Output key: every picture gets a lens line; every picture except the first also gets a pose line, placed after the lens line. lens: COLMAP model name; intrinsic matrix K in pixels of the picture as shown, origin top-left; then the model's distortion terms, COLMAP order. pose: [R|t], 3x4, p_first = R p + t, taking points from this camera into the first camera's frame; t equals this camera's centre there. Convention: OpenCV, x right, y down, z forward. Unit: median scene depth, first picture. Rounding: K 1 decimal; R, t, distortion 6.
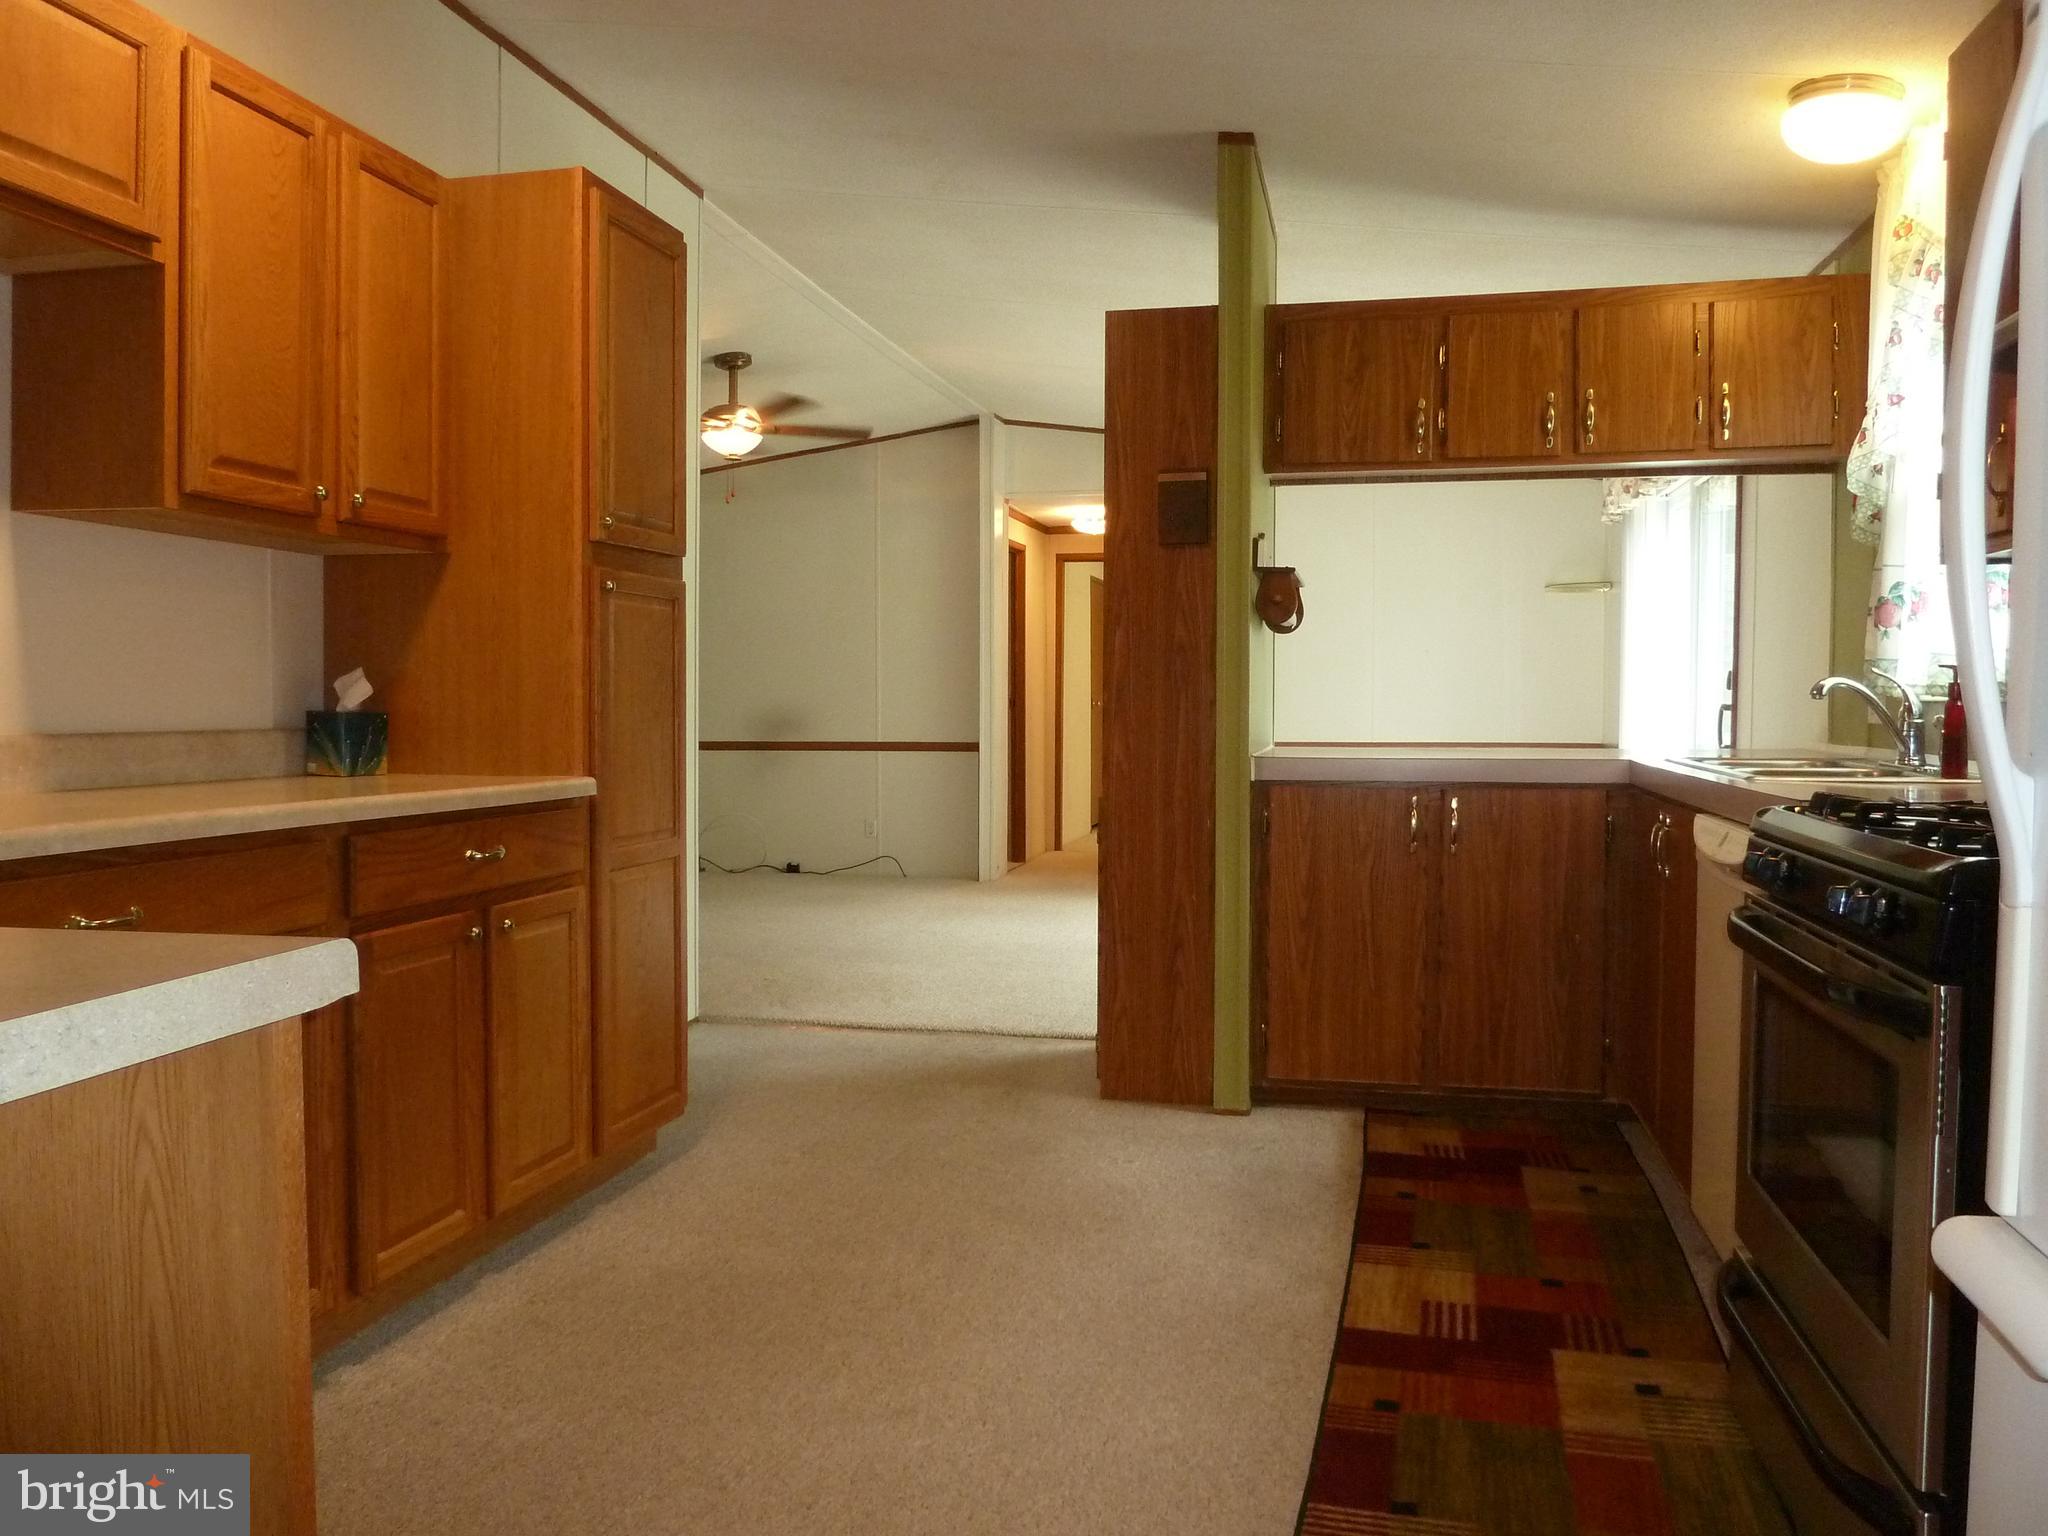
lens RADIAL K [[1524.3, 0, 1024.0], [0, 1524.3, 768.0], [0, 0, 1]] dist [-0.058560, -0.001479]
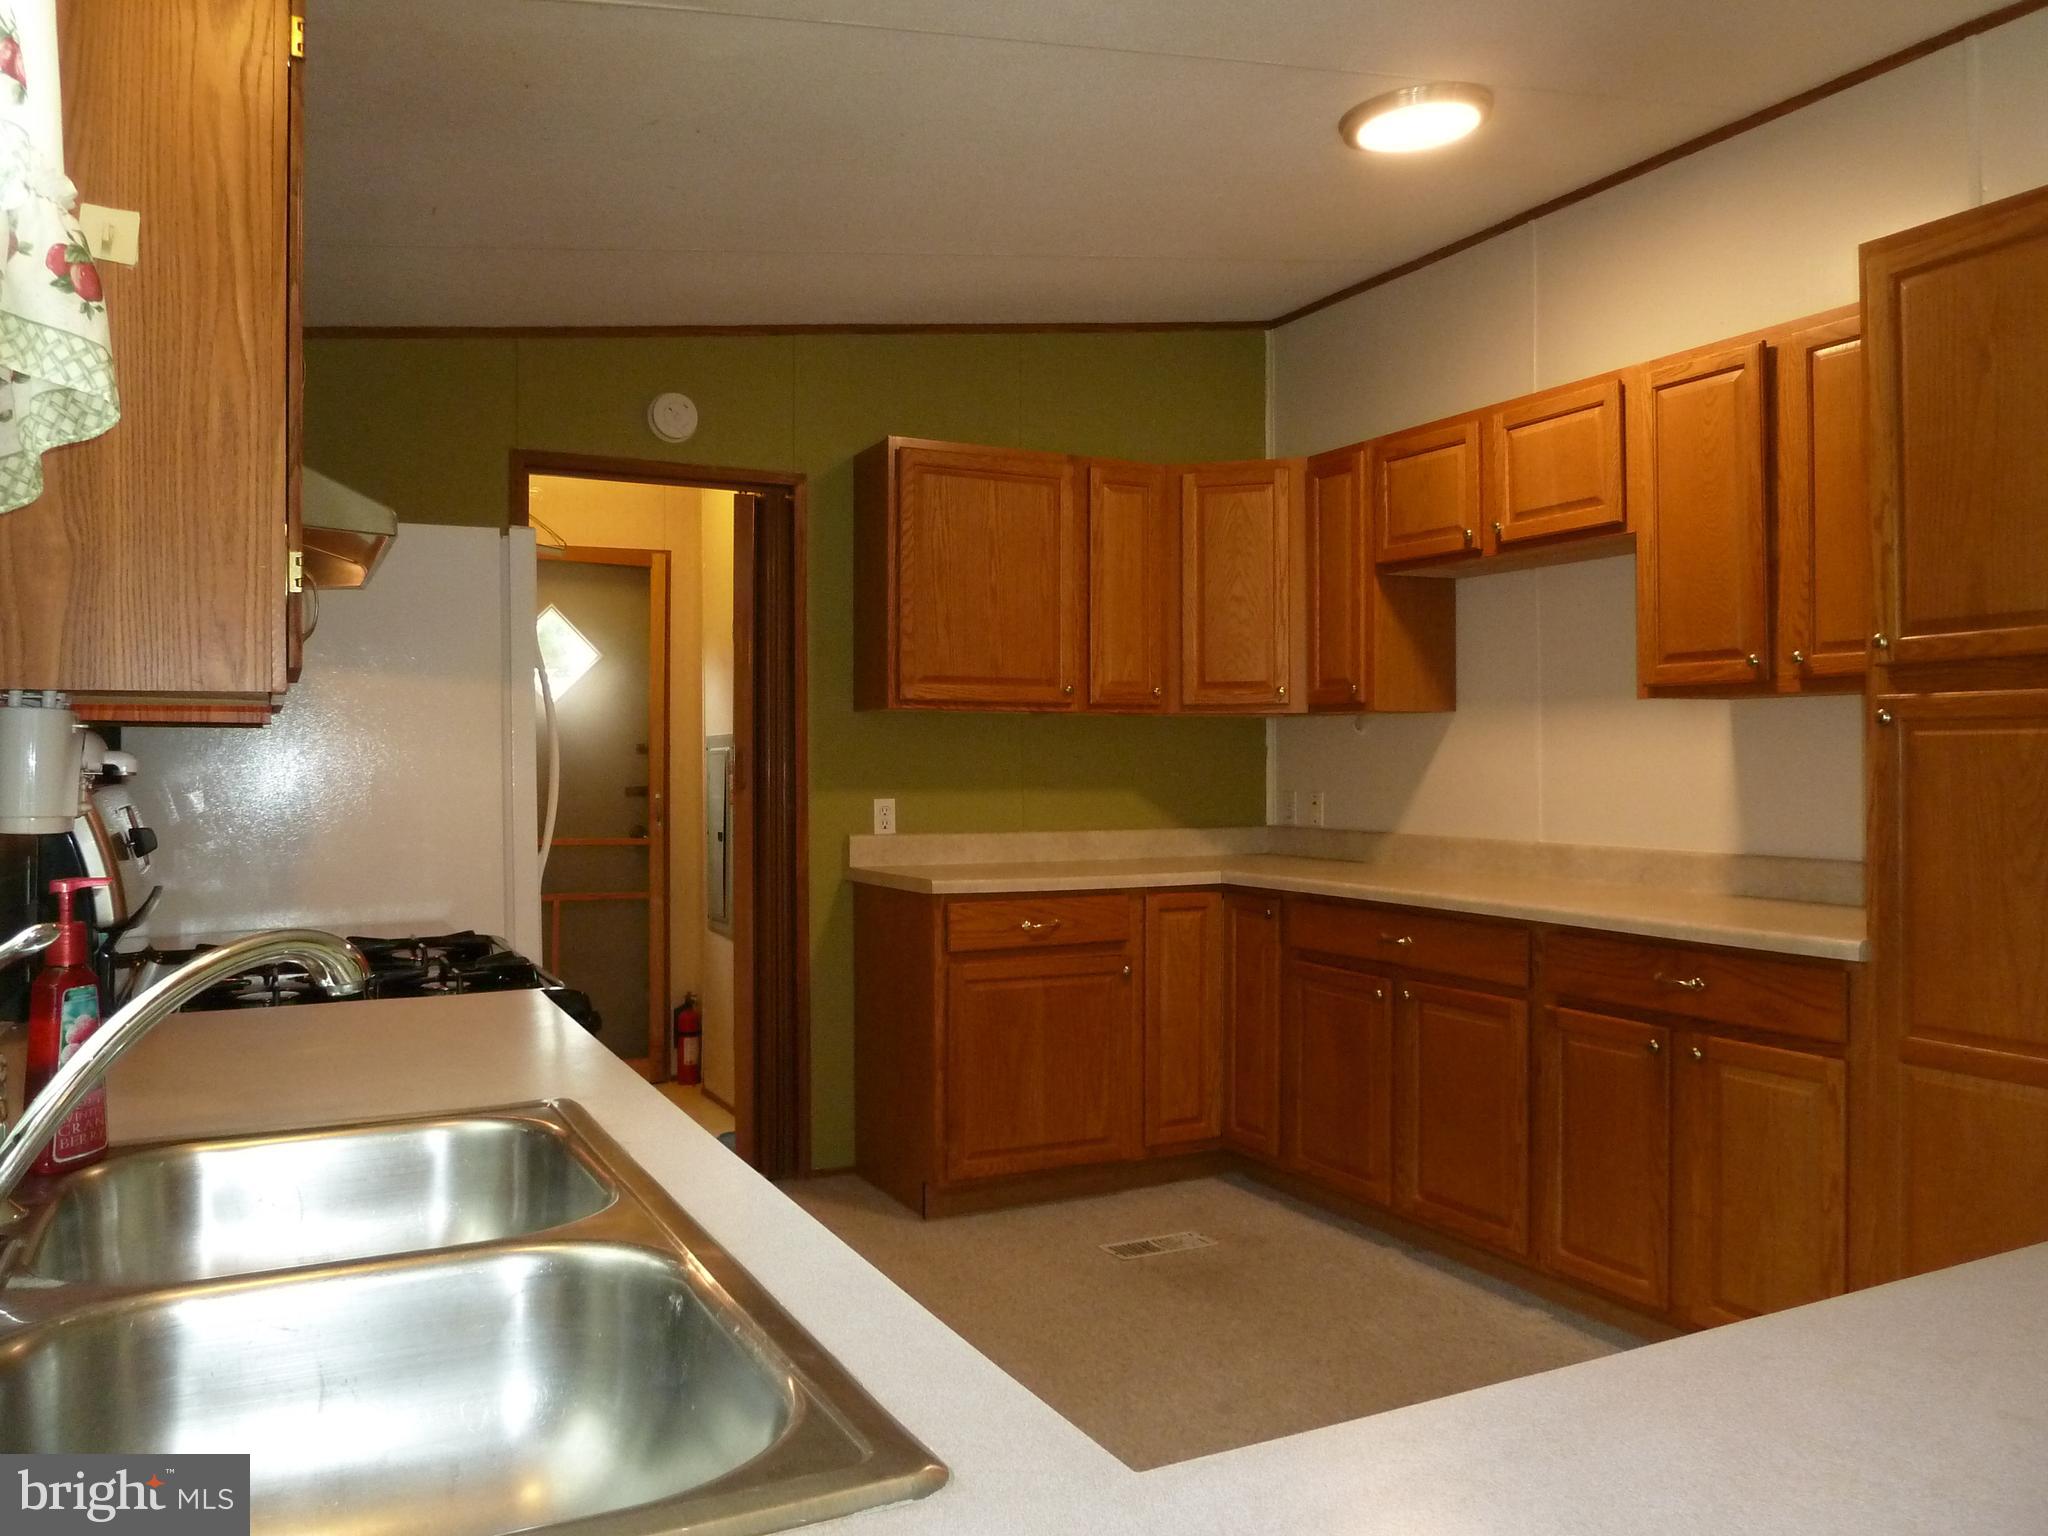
lens RADIAL K [[1524.3, 0, 1024.0], [0, 1524.3, 768.0], [0, 0, 1]] dist [-0.058560, -0.001479]
pose [[-0.767594, 0.000018, -0.640936, 0.784625], [-0.027428, 0.999083, 0.032876, -0.134306], [0.640349, 0.042814, -0.766890, 1.675520]]
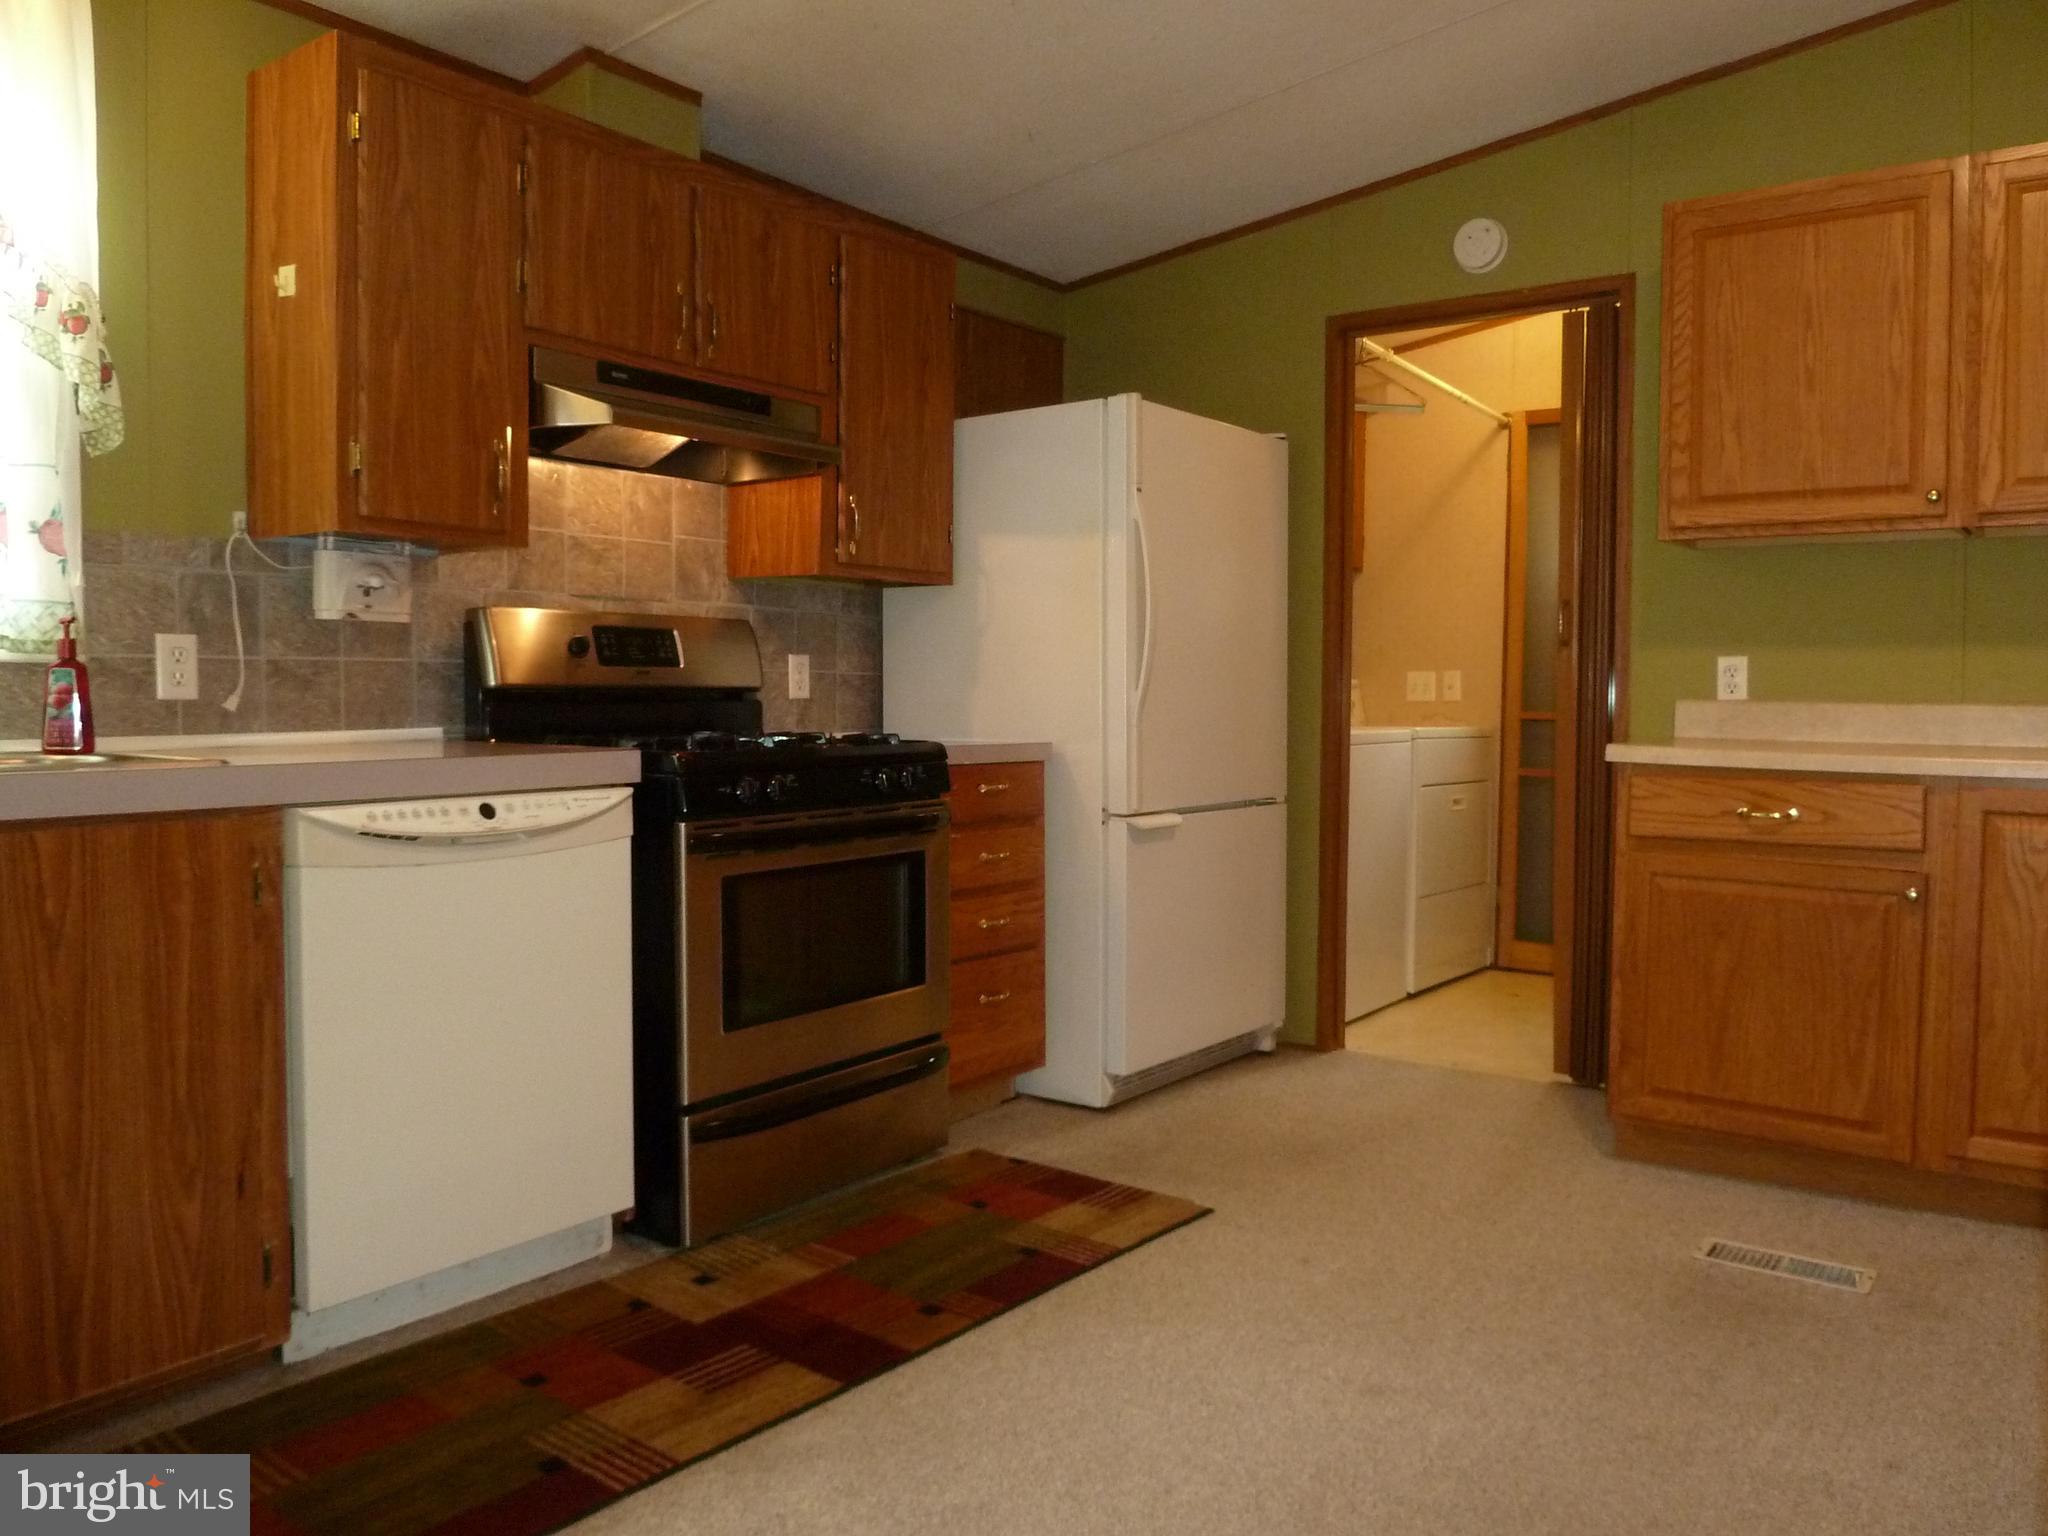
lens RADIAL K [[1503.0, 0, 1024.0], [0, 1503.0, 768.0], [0, 0, 1]] dist [-0.007612, -0.005177]
pose [[-0.918062, -0.030127, 0.395290, -0.224311], [0.008722, 0.995332, 0.096115, -0.069796], [-0.396341, 0.091687, -0.913514, 1.780169]]
